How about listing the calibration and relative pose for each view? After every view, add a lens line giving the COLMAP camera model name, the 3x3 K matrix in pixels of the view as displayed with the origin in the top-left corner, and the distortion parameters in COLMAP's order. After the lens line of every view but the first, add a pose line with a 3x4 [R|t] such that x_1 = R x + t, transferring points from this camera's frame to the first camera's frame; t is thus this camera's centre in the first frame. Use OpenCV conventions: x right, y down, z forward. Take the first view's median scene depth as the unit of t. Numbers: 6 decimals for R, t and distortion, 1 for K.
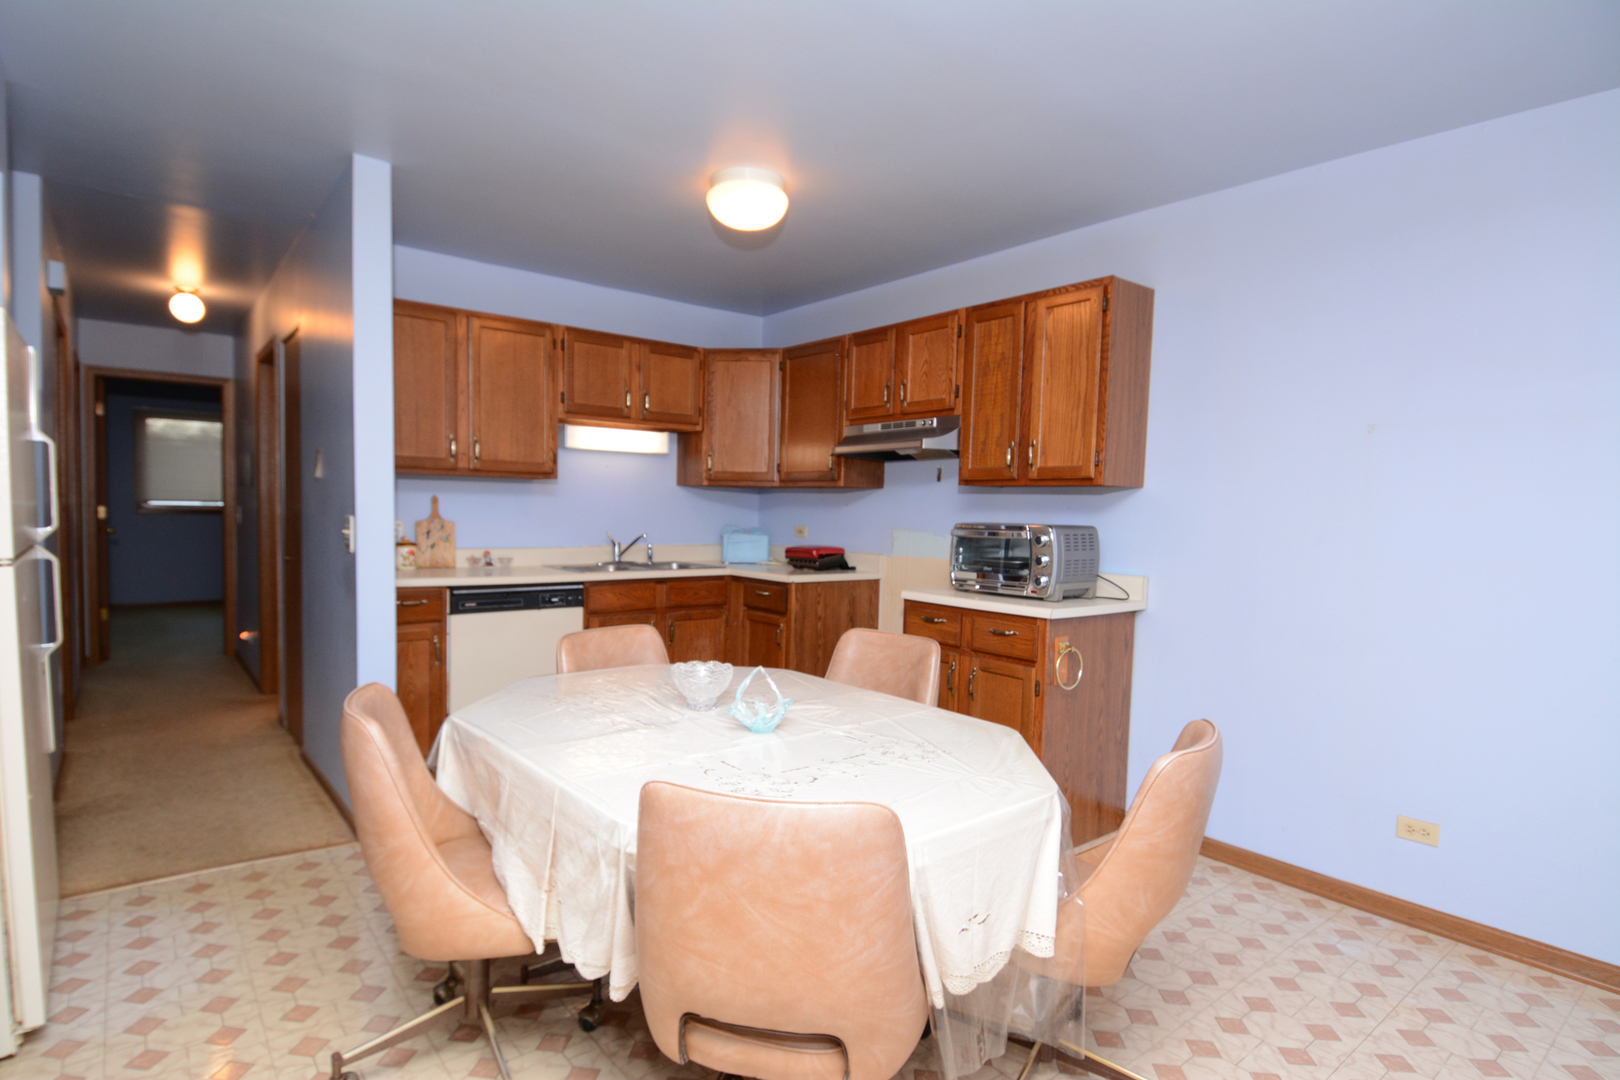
lens RADIAL K [[829.7, 0, 798.4], [0, 829.7, 561.9], [0, 0, 1]] dist [-0.000144, -0.000543]
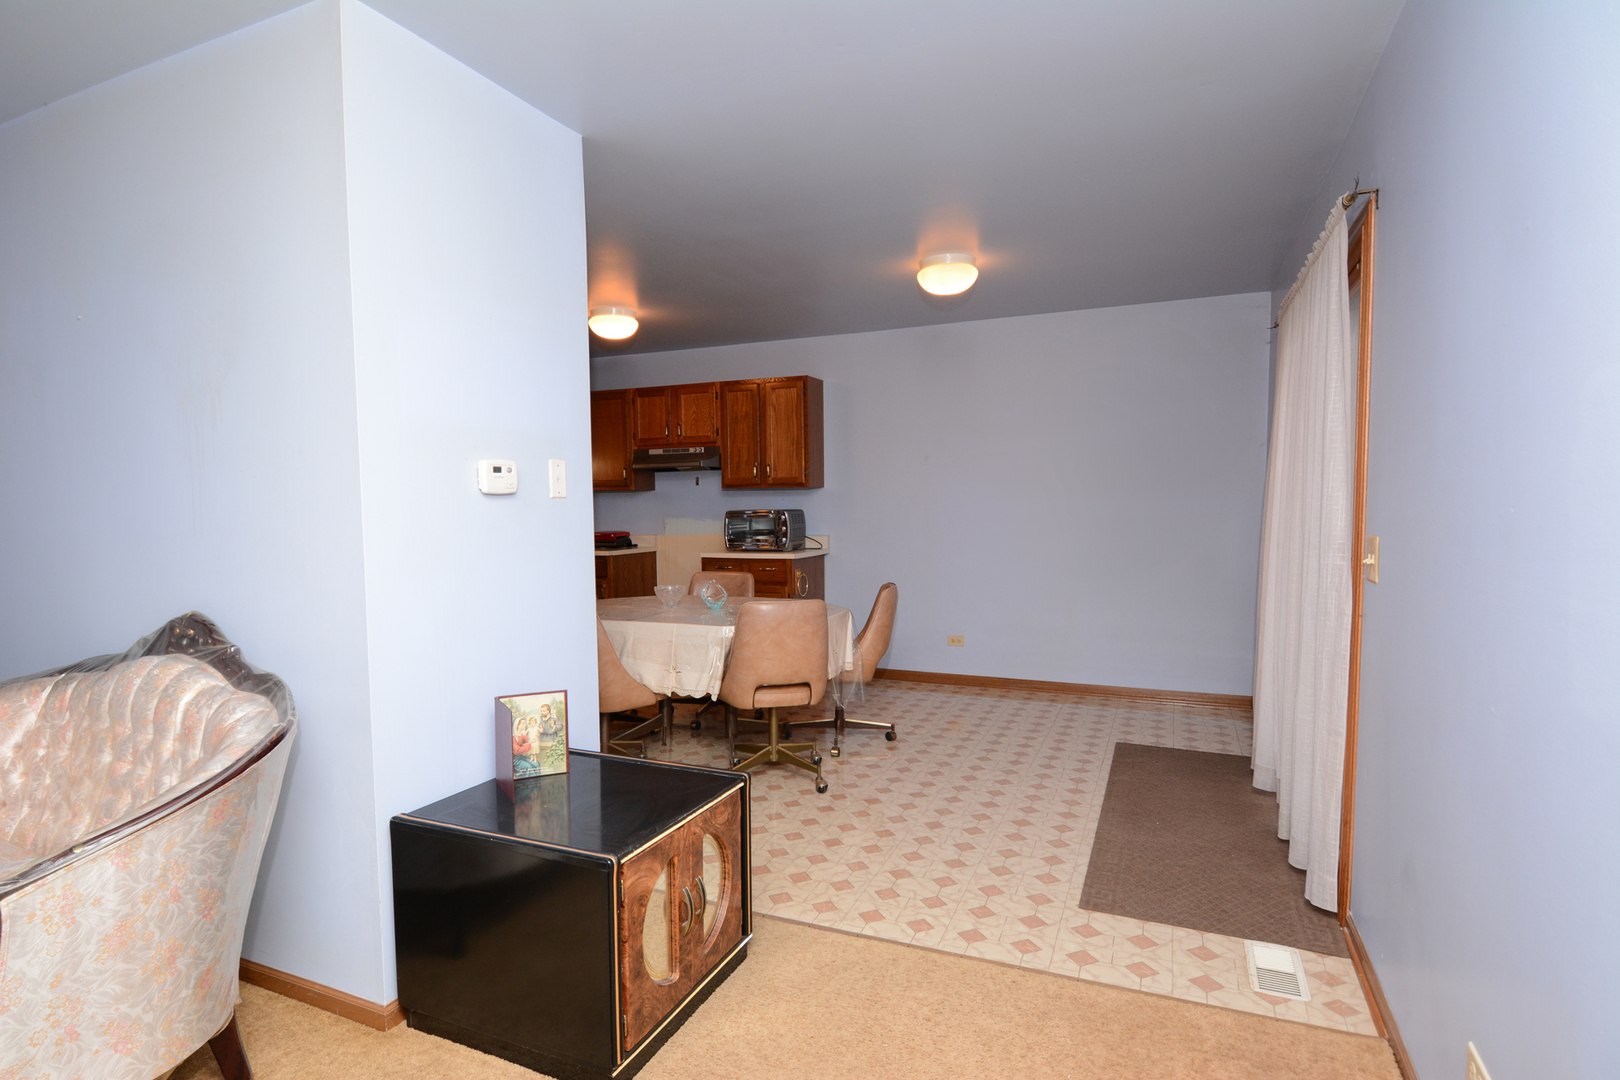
lens RADIAL K [[829.7, 0, 798.4], [0, 829.7, 561.9], [0, 0, 1]] dist [-0.000144, -0.000543]
pose [[0.889435, -0.073614, 0.451095, -0.434544], [0.065540, 0.997287, 0.033521, 0.009375], [-0.452339, -0.000250, 0.891846, -0.556341]]
